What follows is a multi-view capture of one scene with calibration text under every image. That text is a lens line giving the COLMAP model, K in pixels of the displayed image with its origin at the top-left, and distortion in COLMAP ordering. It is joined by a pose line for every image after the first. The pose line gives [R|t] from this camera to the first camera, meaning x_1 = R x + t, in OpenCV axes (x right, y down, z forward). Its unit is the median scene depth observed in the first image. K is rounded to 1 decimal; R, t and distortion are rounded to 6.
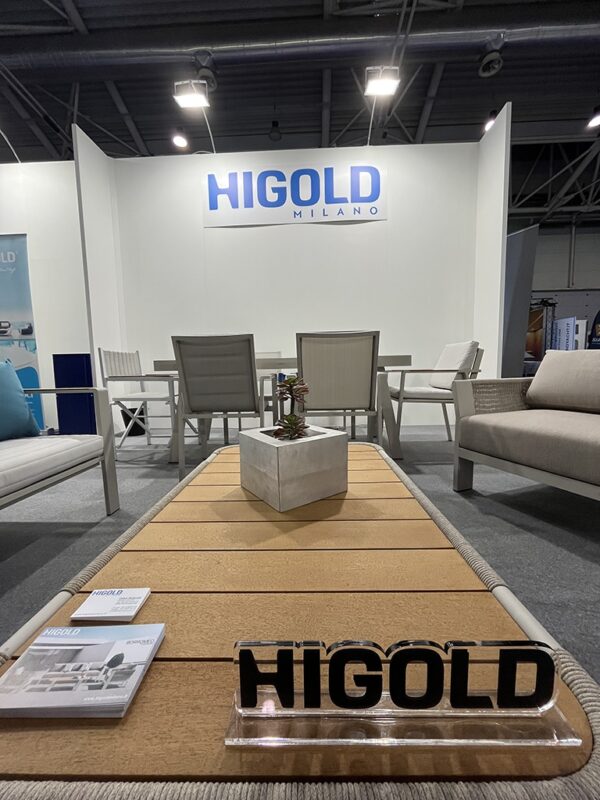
lens RADIAL K [[322.8, 0, 302.9], [0, 322.8, 398.9], [0, 0, 1]] dist [-0.001852, -0.000079]
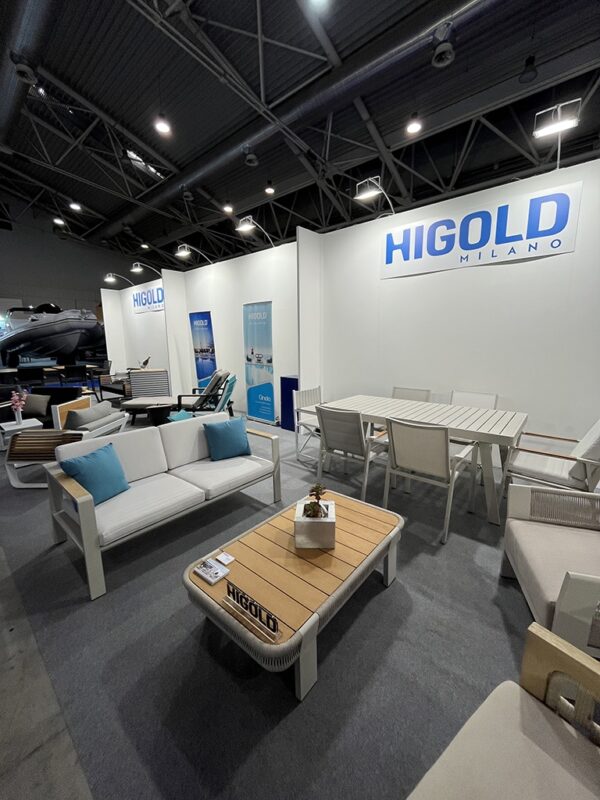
lens RADIAL K [[322.8, 0, 302.9], [0, 322.8, 398.9], [0, 0, 1]] dist [-0.001852, -0.000079]
pose [[0.777476, 0.127994, -0.615750, 0.280369], [-0.067132, 0.990368, 0.121100, -0.219270], [0.625319, -0.052816, 0.778580, -0.157290]]
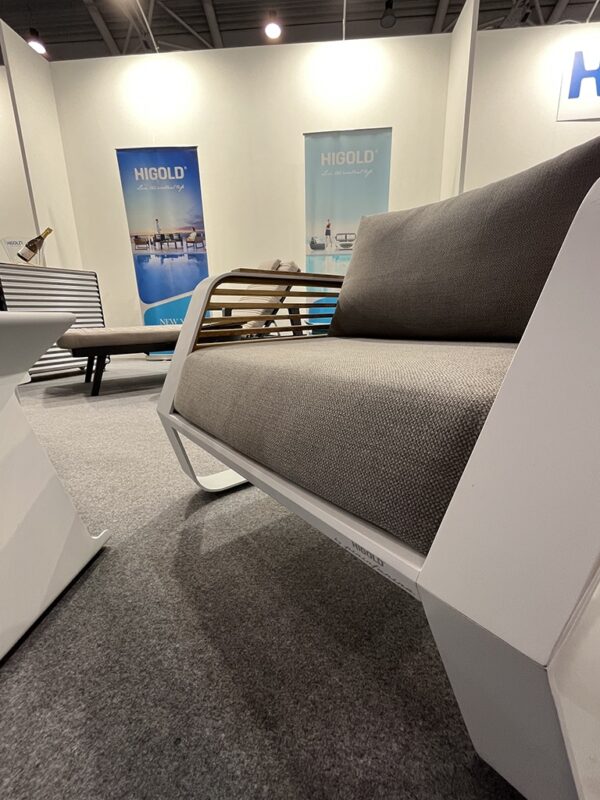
lens RADIAL K [[337.4, 0, 303.2], [0, 337.4, 398.9], [0, 0, 1]] dist [-0.001927, -0.000462]
pose [[0.999682, 0.007742, -0.023990, -0.995740], [-0.004134, 0.989139, 0.146922, 0.085491], [0.024866, -0.146776, 0.988857, -0.030461]]
